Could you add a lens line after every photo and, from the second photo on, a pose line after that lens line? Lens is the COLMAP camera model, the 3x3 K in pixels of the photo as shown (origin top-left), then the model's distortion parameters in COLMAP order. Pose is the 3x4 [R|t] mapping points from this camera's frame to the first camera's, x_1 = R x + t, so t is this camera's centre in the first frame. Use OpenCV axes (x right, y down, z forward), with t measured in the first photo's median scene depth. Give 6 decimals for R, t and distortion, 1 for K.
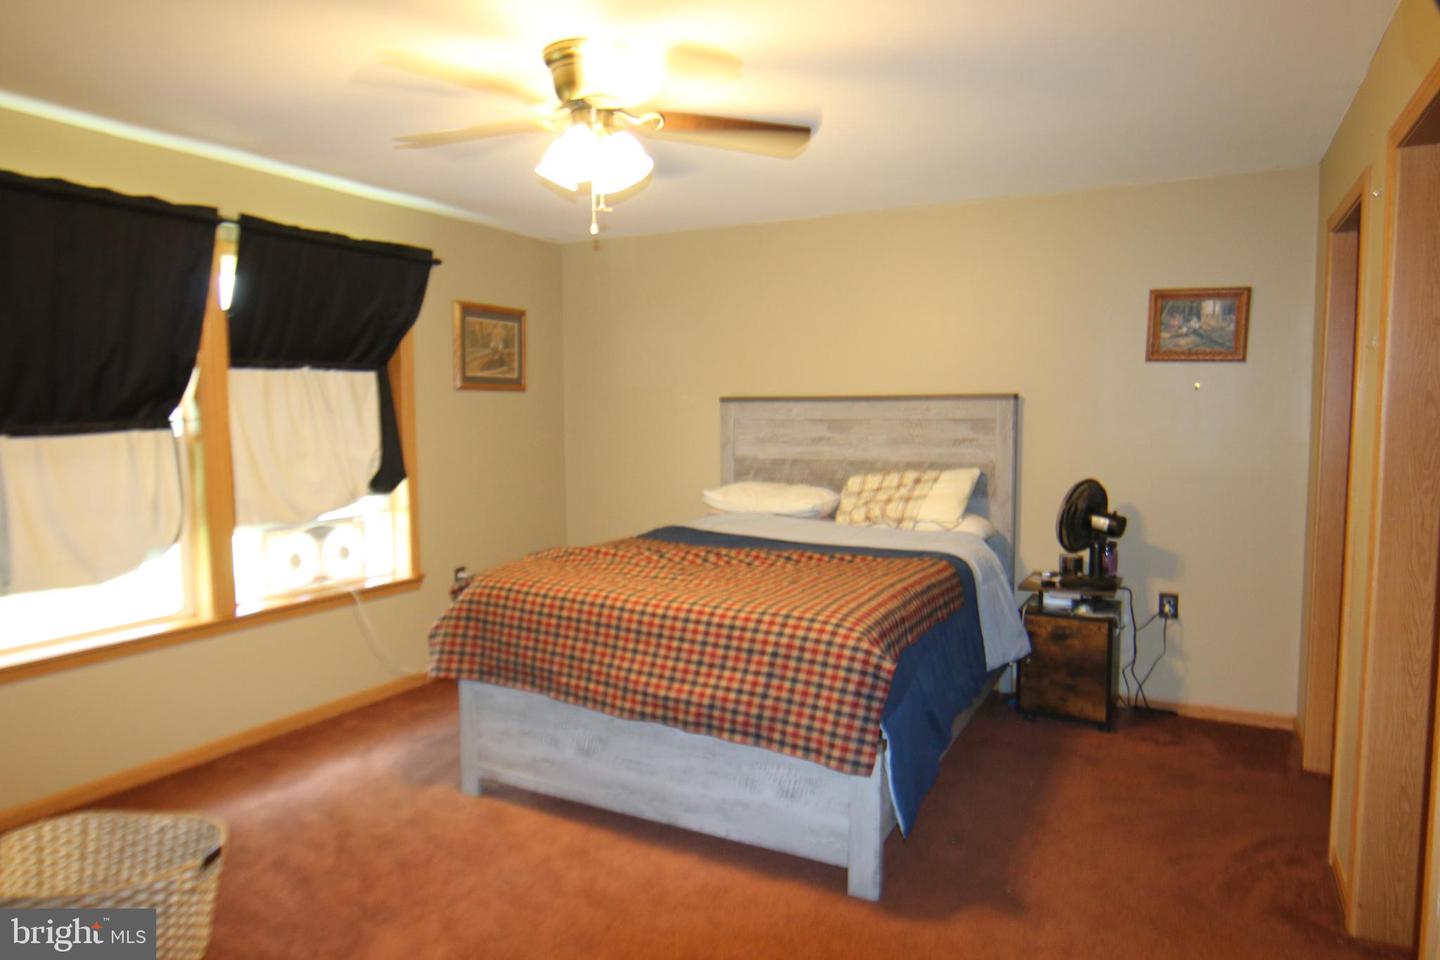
lens RADIAL K [[920.7, 0, 716.4], [0, 920.7, 479.9], [0, 0, 1]] dist [-0.004418, 0.000692]
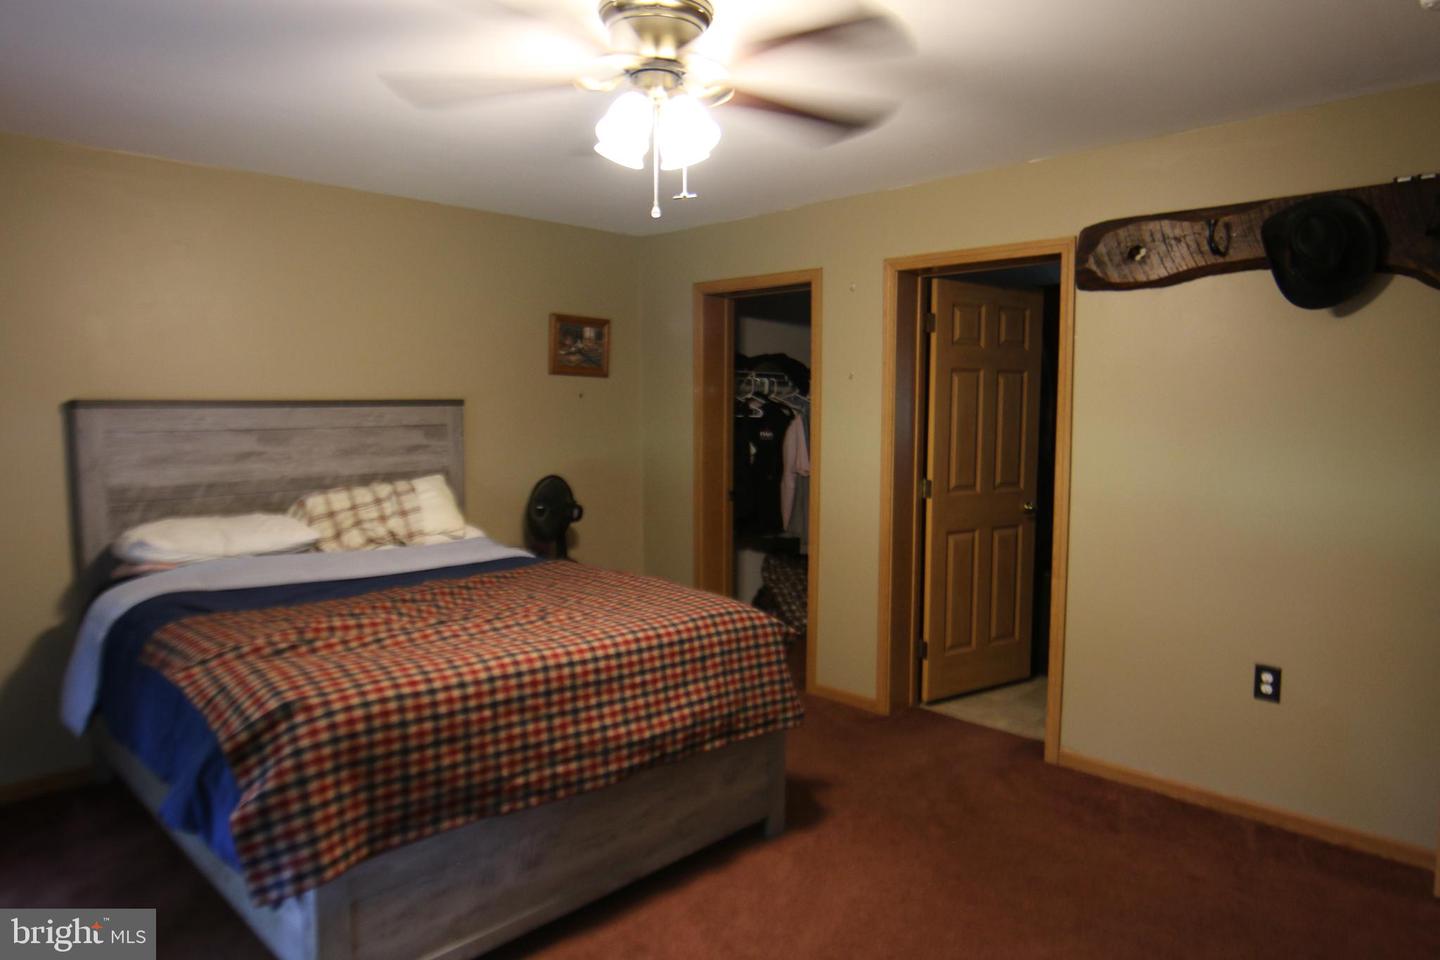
lens RADIAL K [[920.7, 0, 718.3], [0, 920.7, 481.7], [0, 0, 1]] dist [-0.004418, 0.000692]
pose [[0.284661, -0.079367, 0.955337, -0.563660], [0.074082, 0.995408, 0.060621, -0.041901], [-0.955761, 0.053517, 0.289233, 0.420613]]
